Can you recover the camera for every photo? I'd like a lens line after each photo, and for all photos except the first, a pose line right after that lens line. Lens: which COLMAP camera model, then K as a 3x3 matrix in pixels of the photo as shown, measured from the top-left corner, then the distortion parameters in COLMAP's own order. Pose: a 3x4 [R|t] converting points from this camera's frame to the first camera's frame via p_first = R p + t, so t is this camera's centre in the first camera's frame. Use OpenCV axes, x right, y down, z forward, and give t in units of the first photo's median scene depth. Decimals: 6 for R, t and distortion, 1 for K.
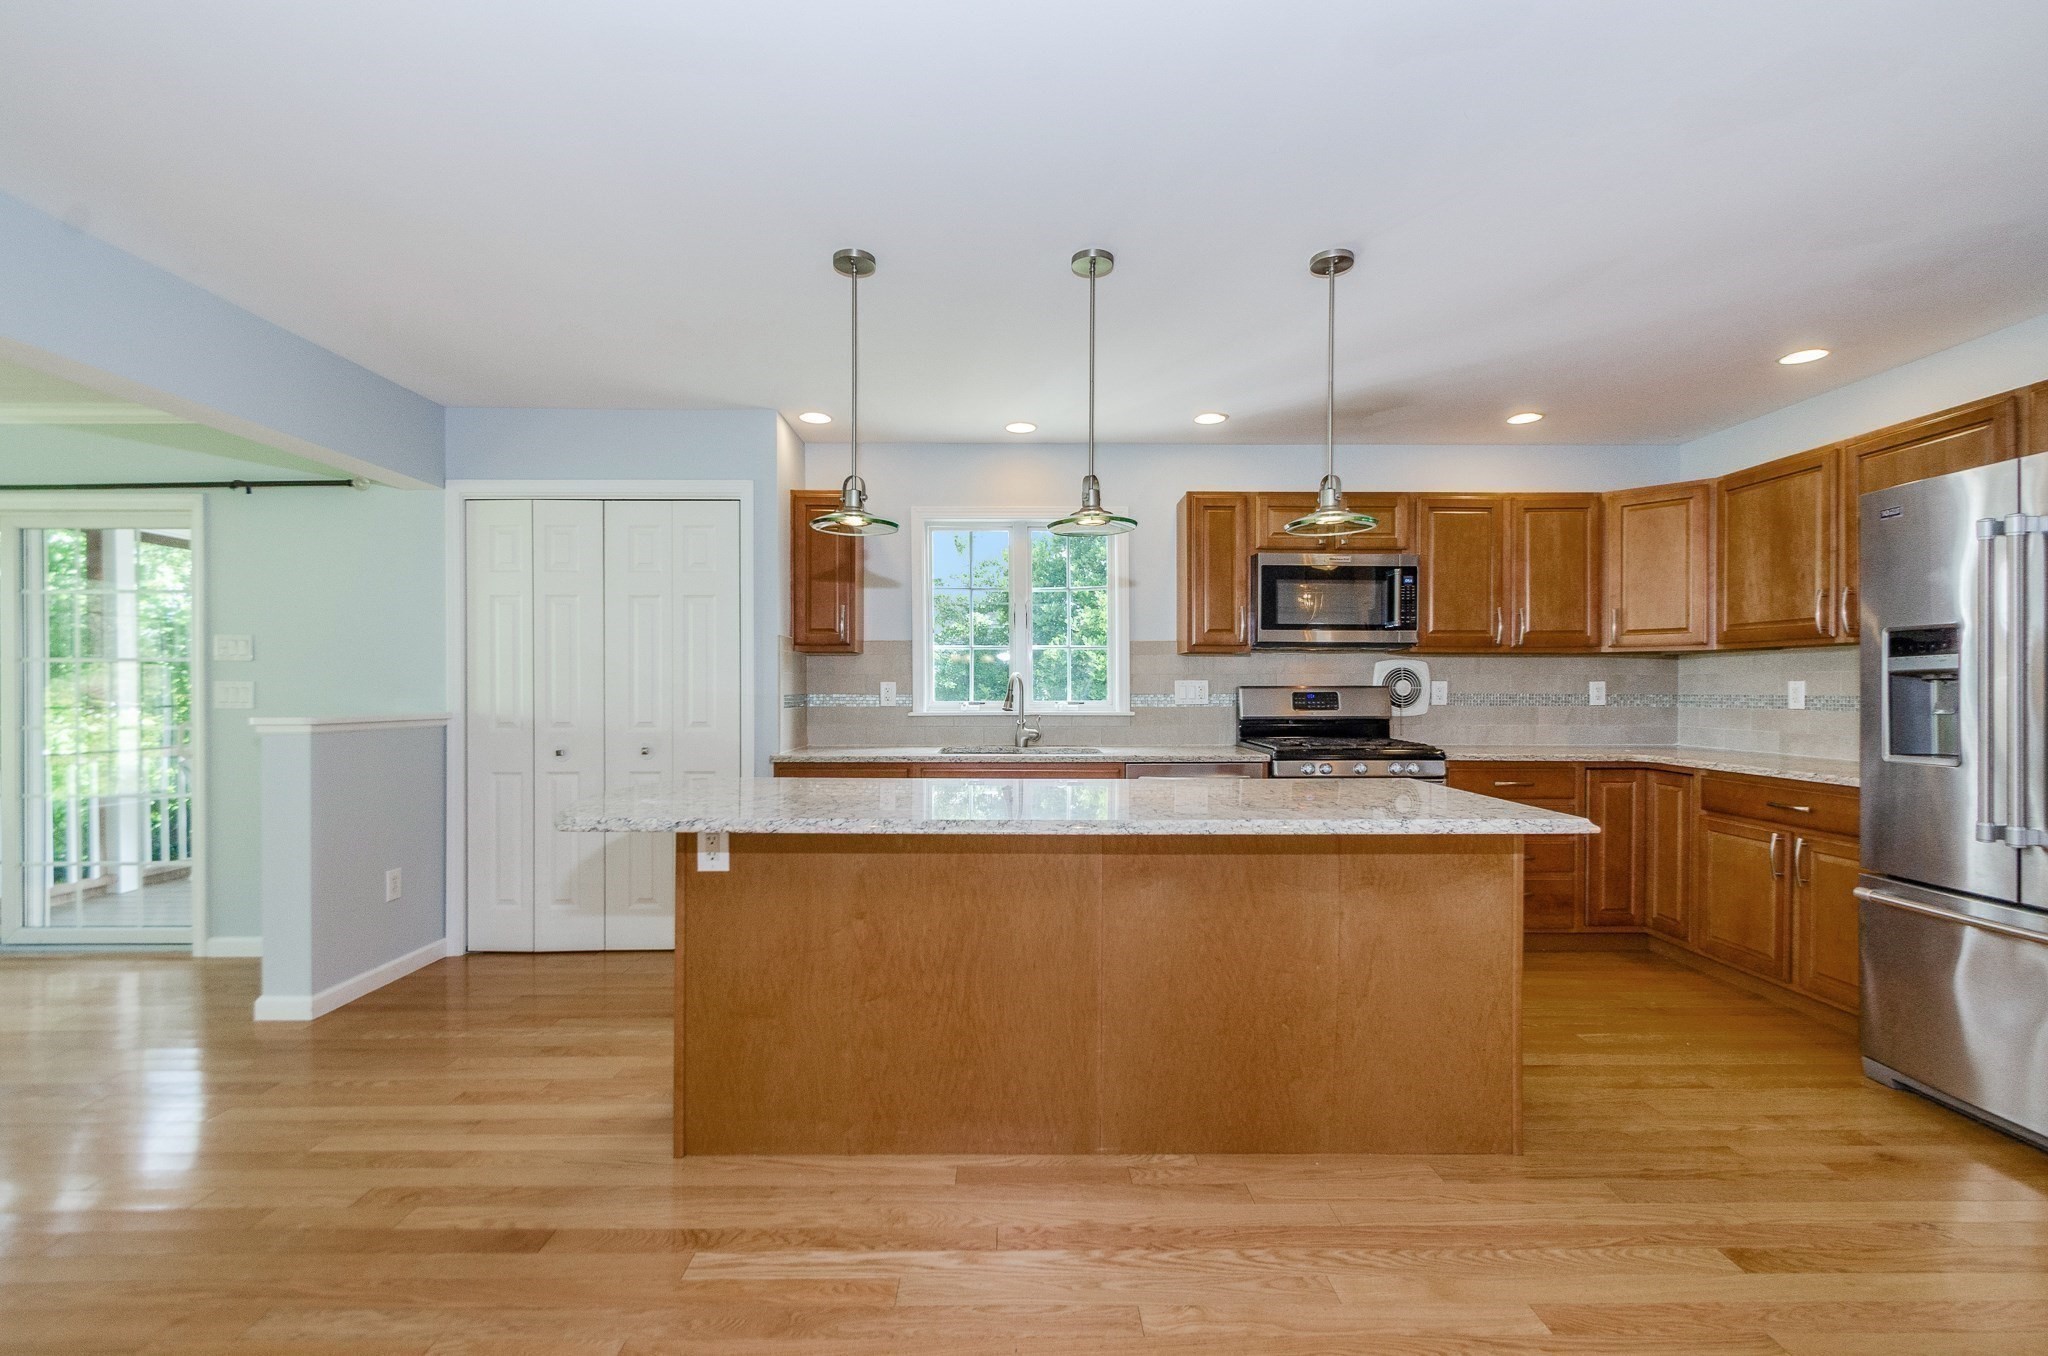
lens RADIAL K [[974.9, 0, 1006.2], [0, 974.9, 685.5], [0, 0, 1]] dist [0.002029, -0.002205]
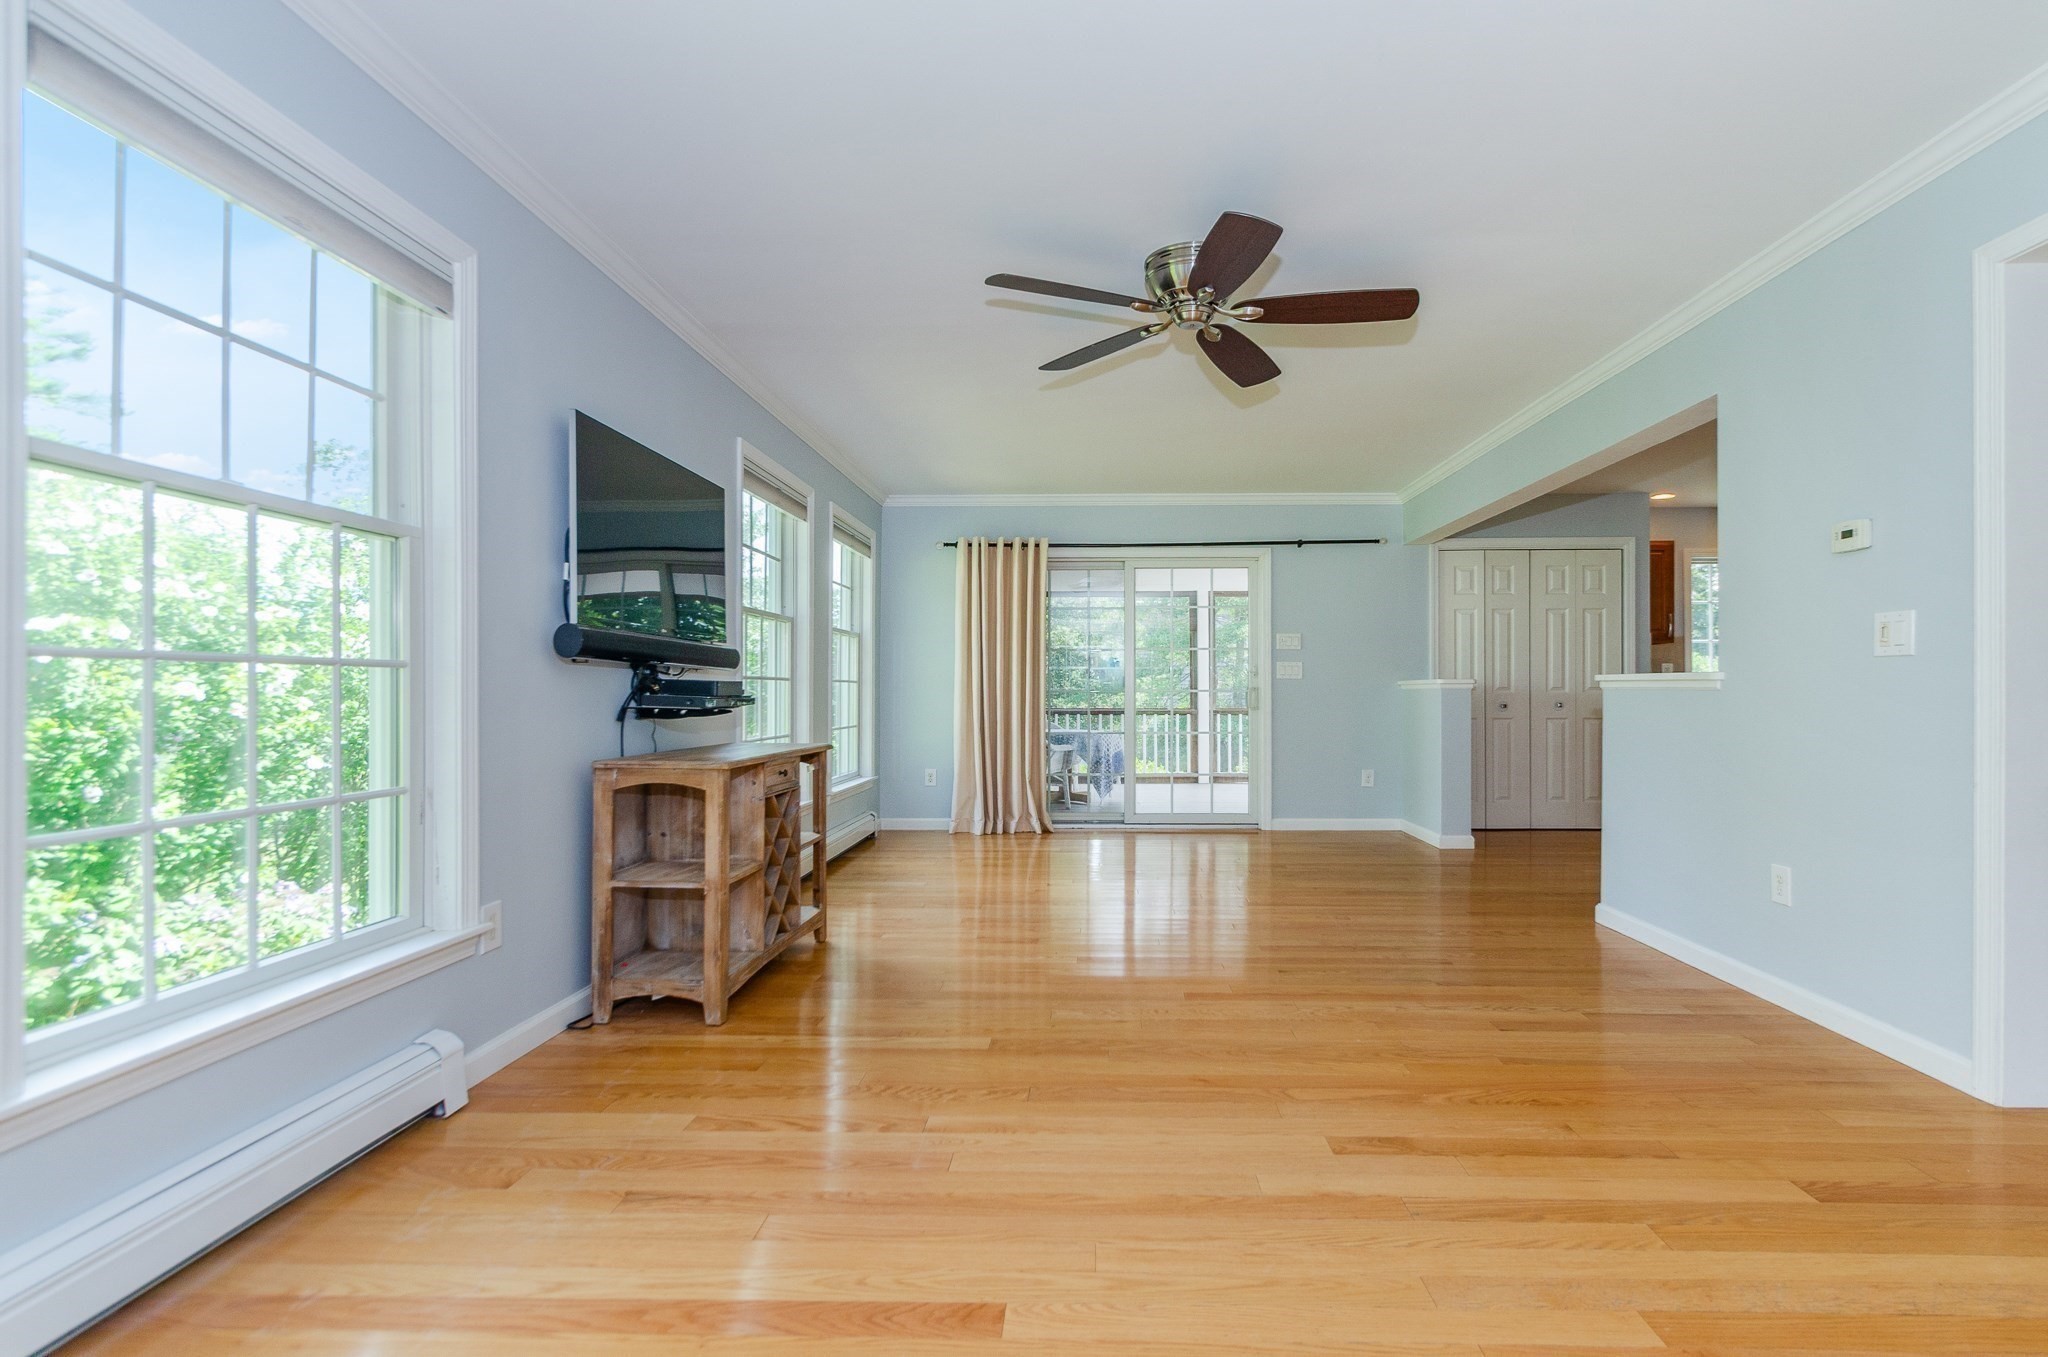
lens RADIAL K [[974.9, 0, 1030.2], [0, 974.9, 671.9], [0, 0, 1]] dist [0.002029, -0.002205]
pose [[0.998351, -0.000743, -0.057396, -1.144602], [0.000419, 0.999984, -0.005668, 0.021492], [0.057399, 0.005634, 0.998335, -0.630512]]
